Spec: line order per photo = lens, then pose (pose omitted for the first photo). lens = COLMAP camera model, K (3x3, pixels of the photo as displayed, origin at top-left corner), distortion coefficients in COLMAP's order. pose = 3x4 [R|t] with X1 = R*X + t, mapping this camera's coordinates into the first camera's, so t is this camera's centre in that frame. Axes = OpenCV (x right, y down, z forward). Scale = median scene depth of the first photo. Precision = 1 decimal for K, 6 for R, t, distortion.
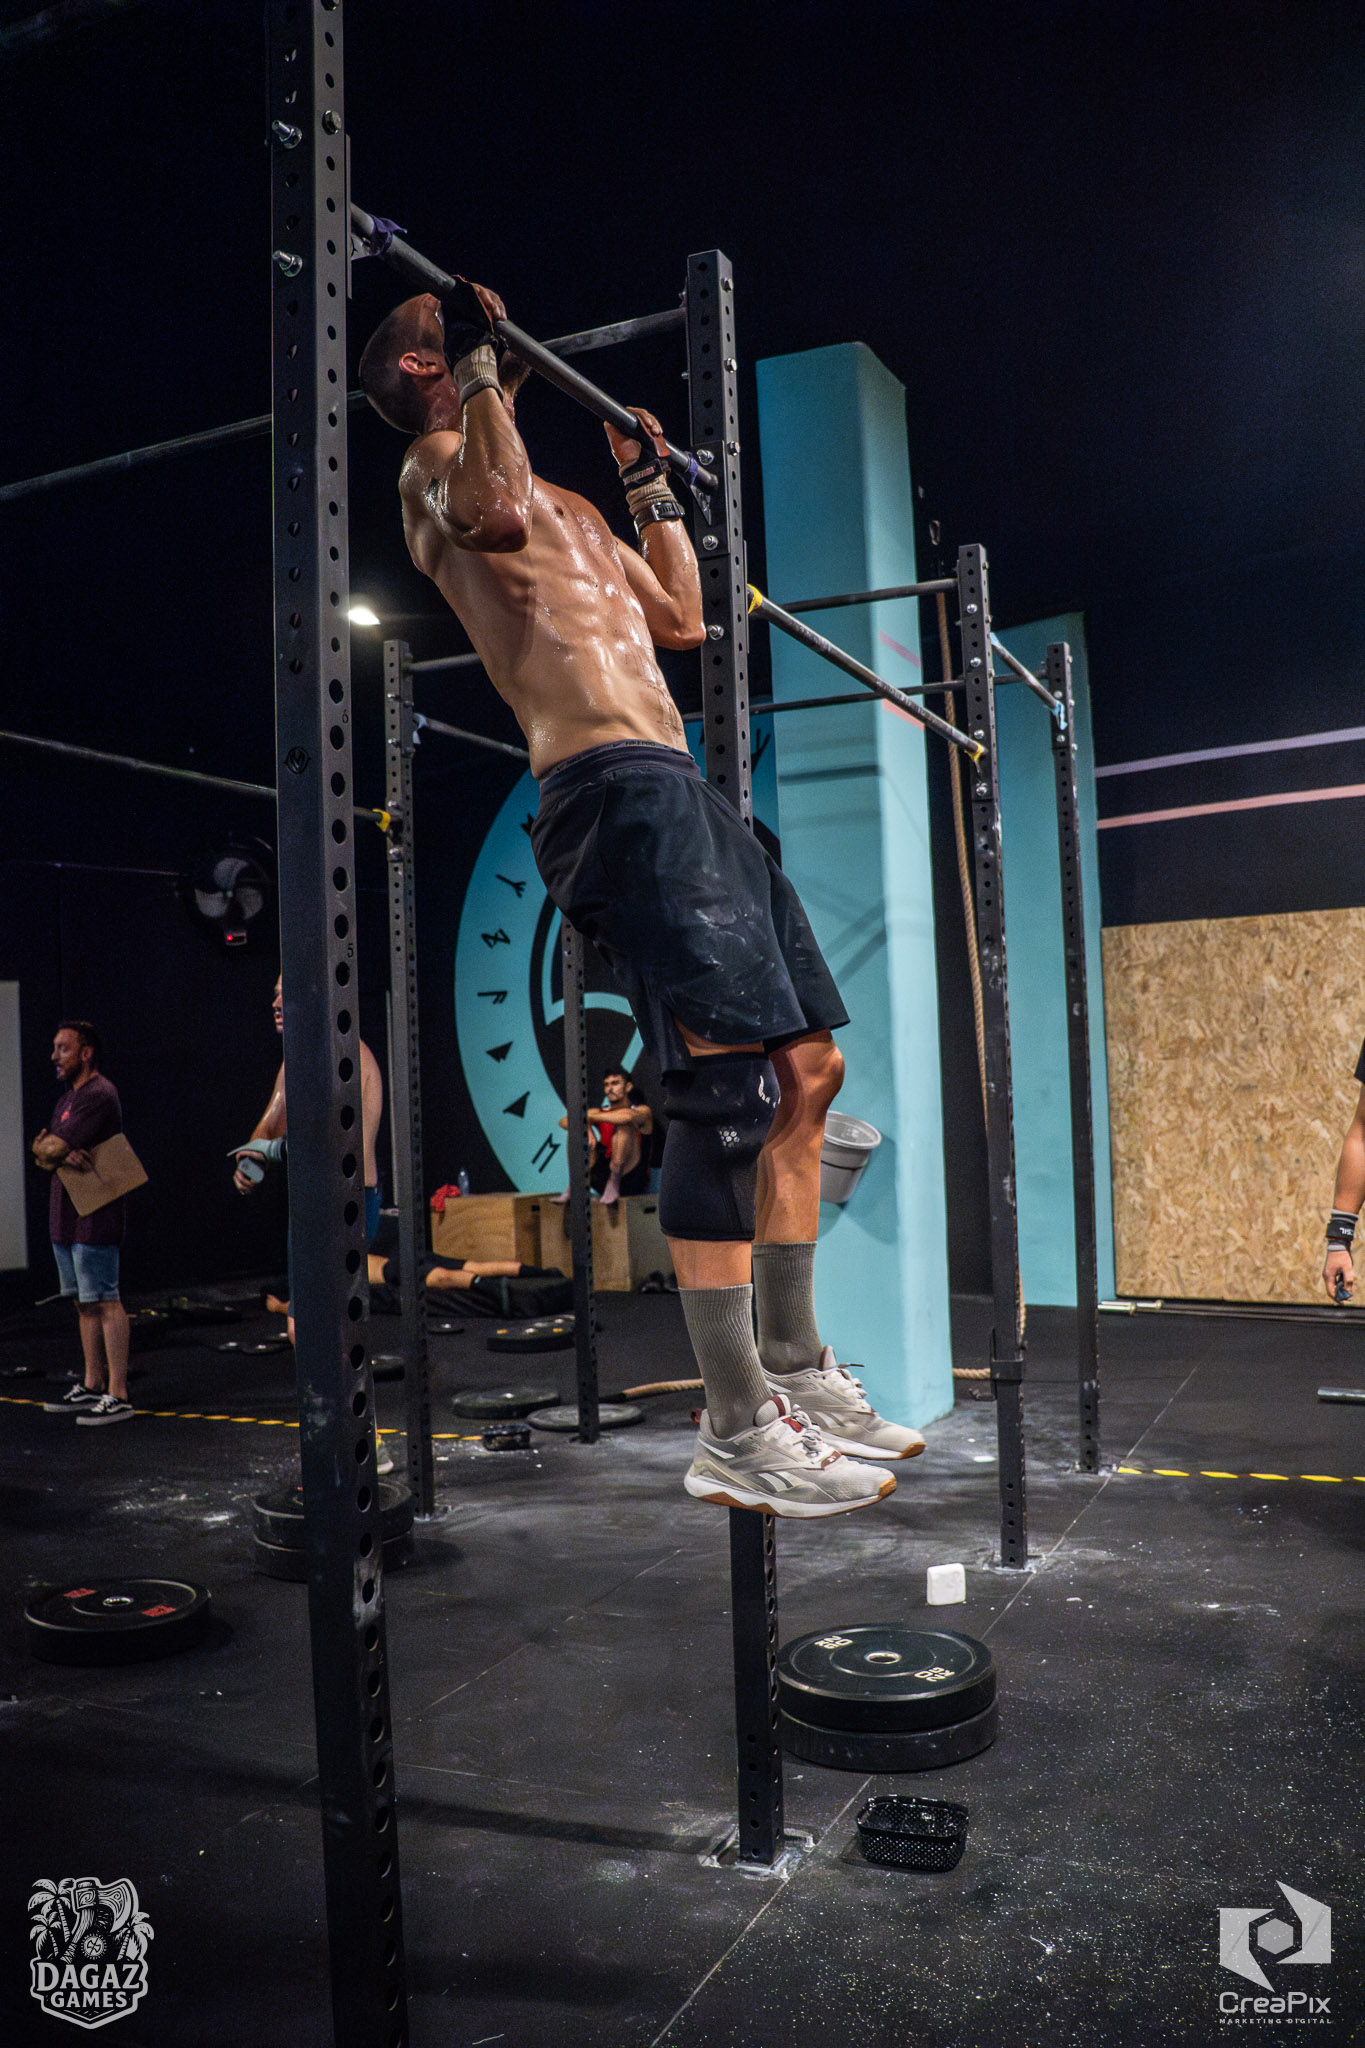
lens RADIAL K [[1699.2, 0, 688.7], [0, 1699.2, 998.3], [0, 0, 1]] dist [-0.184320, 0.115107]
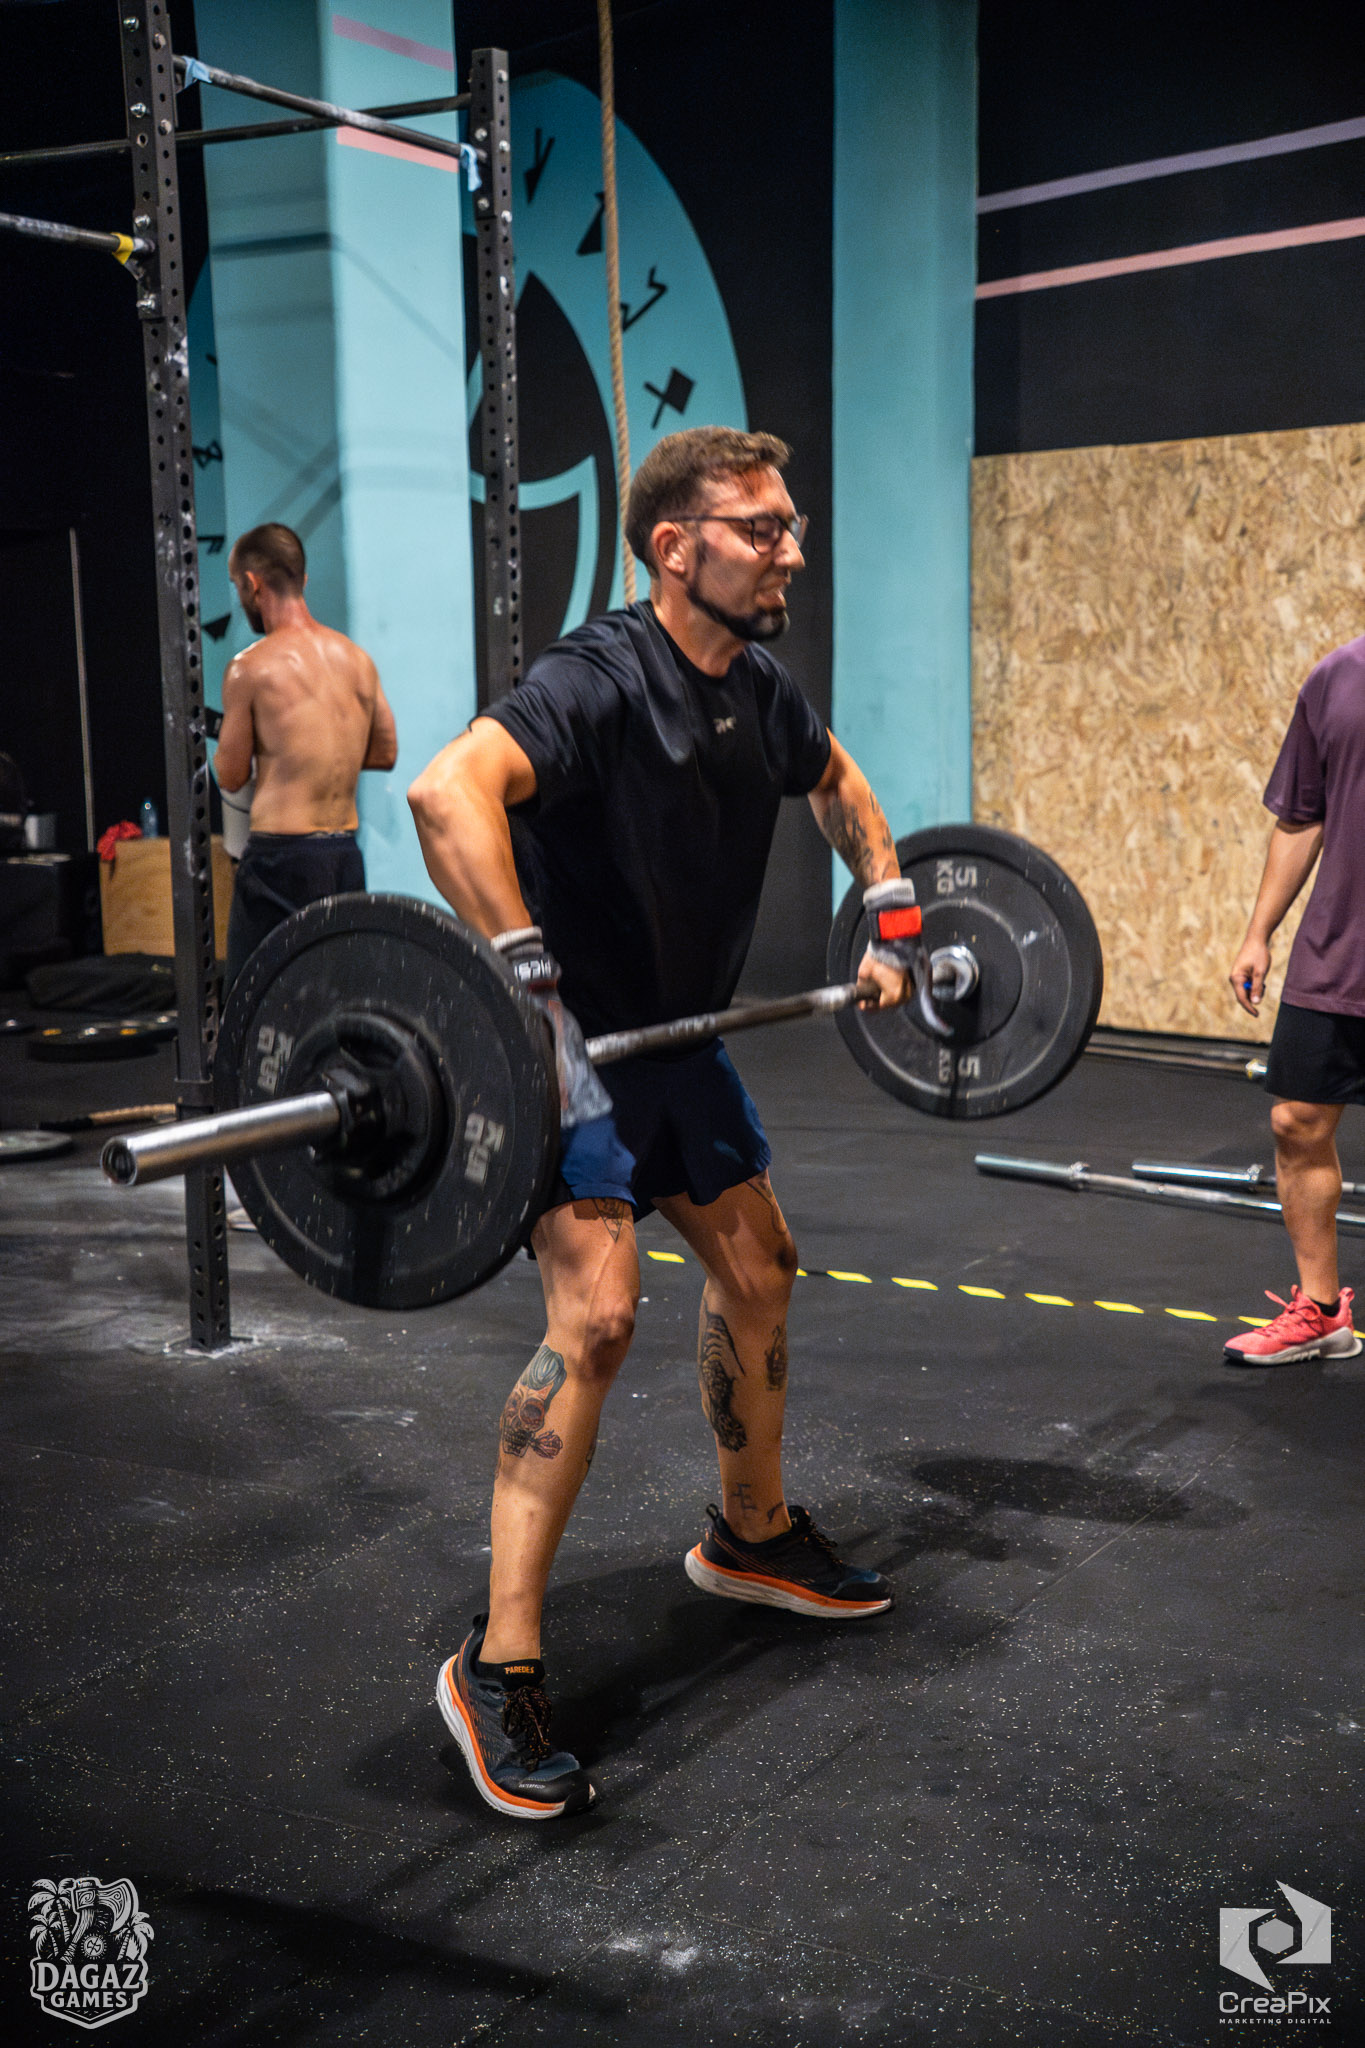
lens RADIAL K [[2683.9, 0, 690.5], [0, 2683.9, 991.0], [0, 0, 1]] dist [0.180805, 0.000000]
pose [[0.993741, 0.029406, -0.107772, 0.274567], [-0.010409, 0.984908, 0.172764, -0.019623], [0.111226, -0.170560, 0.979049, -0.087418]]
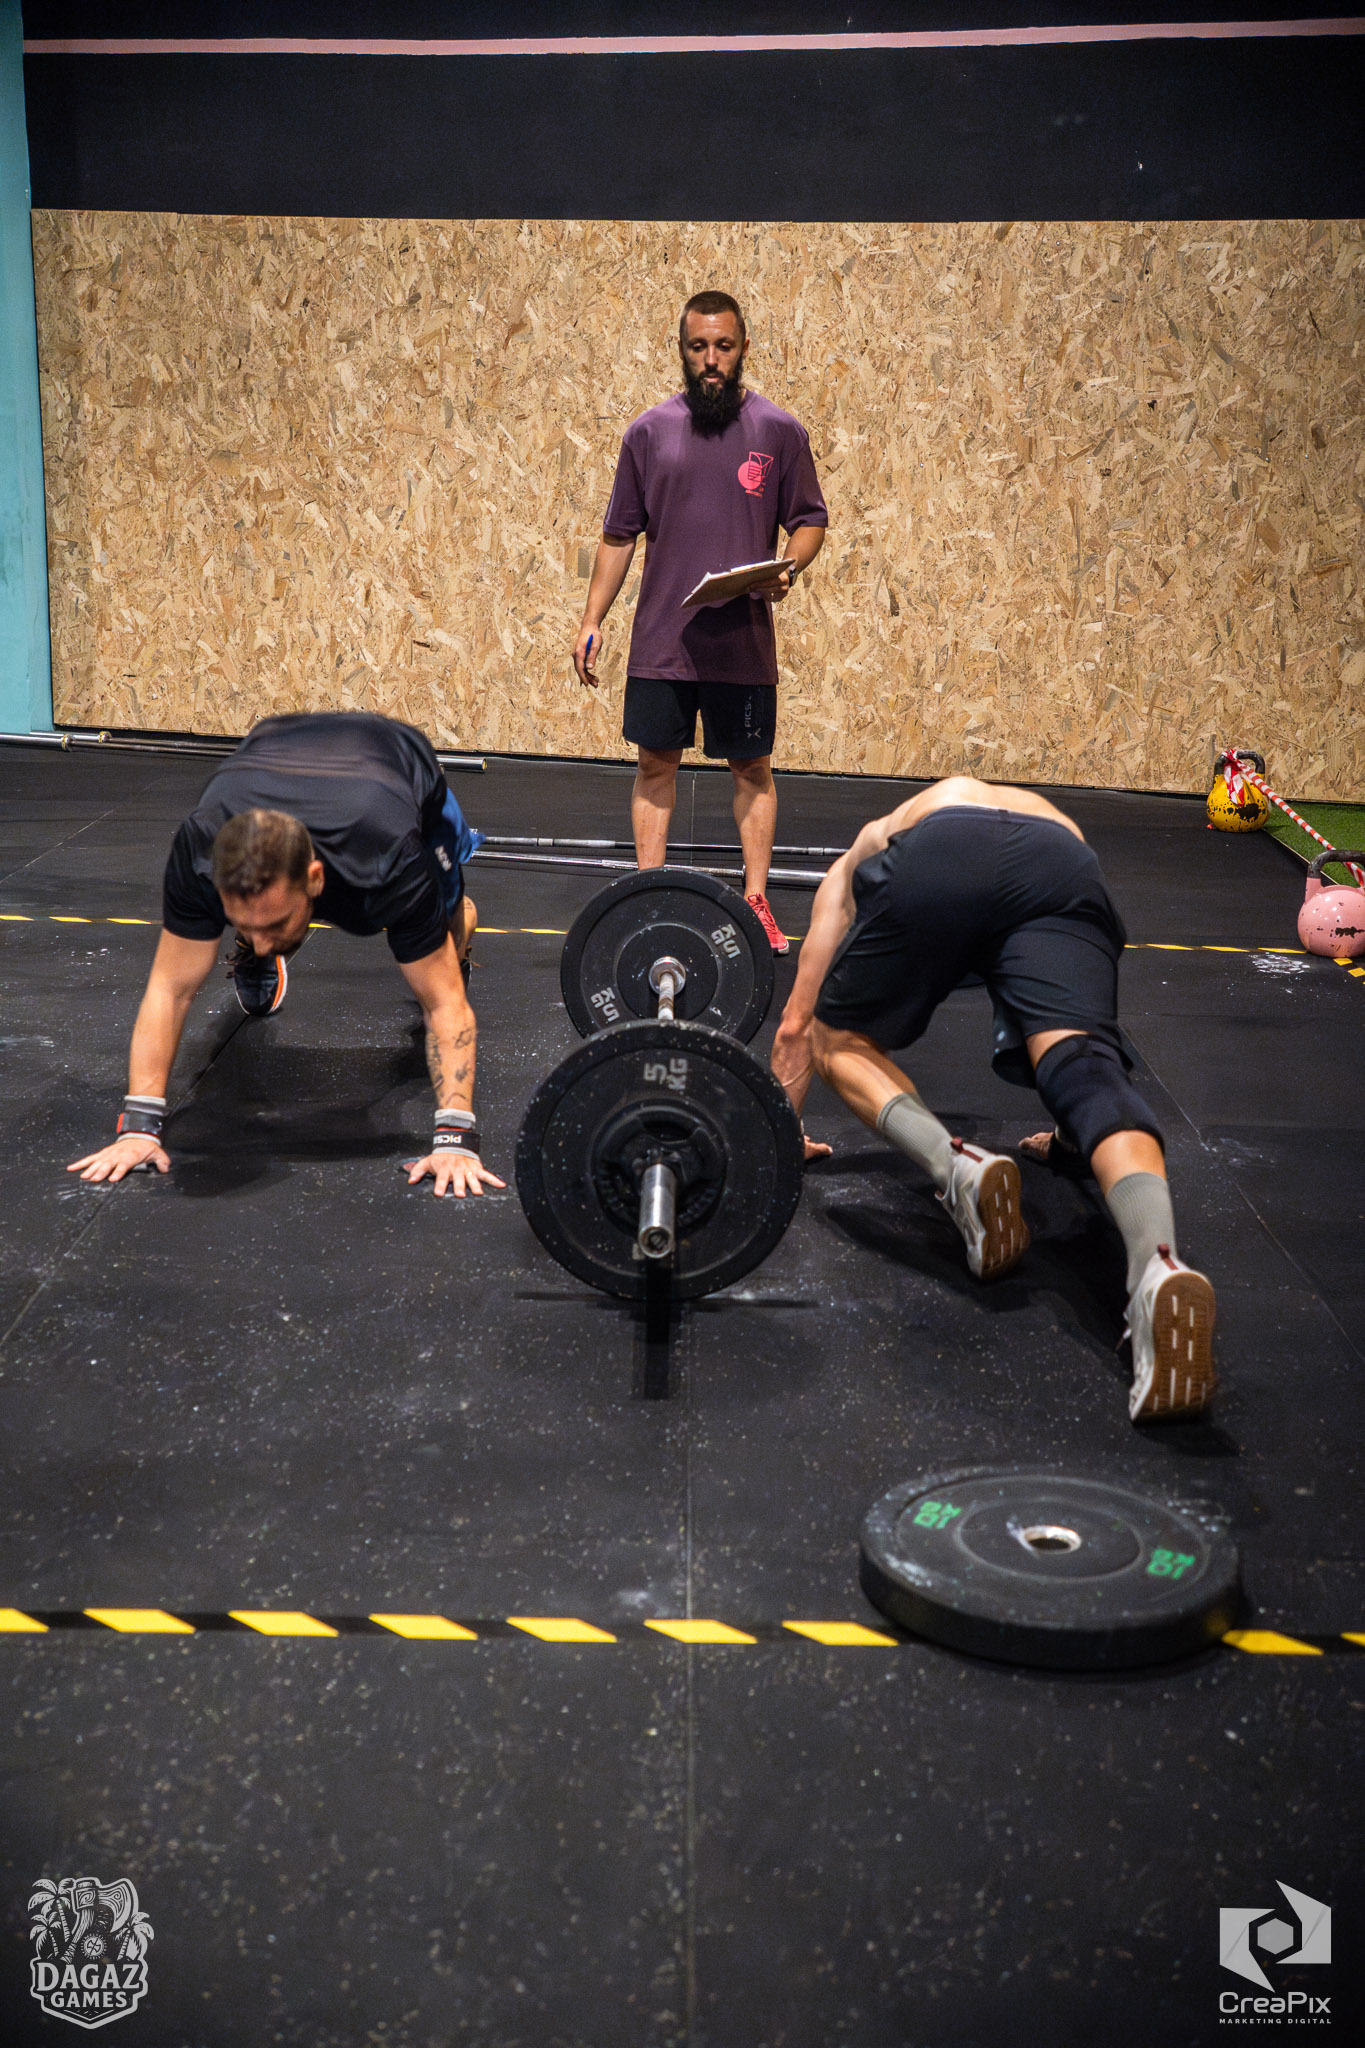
lens RADIAL K [[2502.3, 0, 664.9], [0, 2502.3, 1014.7], [0, 0, 1]] dist [0.095050, 0.000000]
pose [[0.914694, -0.036027, 0.402539, 0.047222], [-0.075342, 0.963358, 0.257421, -0.011175], [-0.397063, -0.265789, 0.878463, -0.158228]]
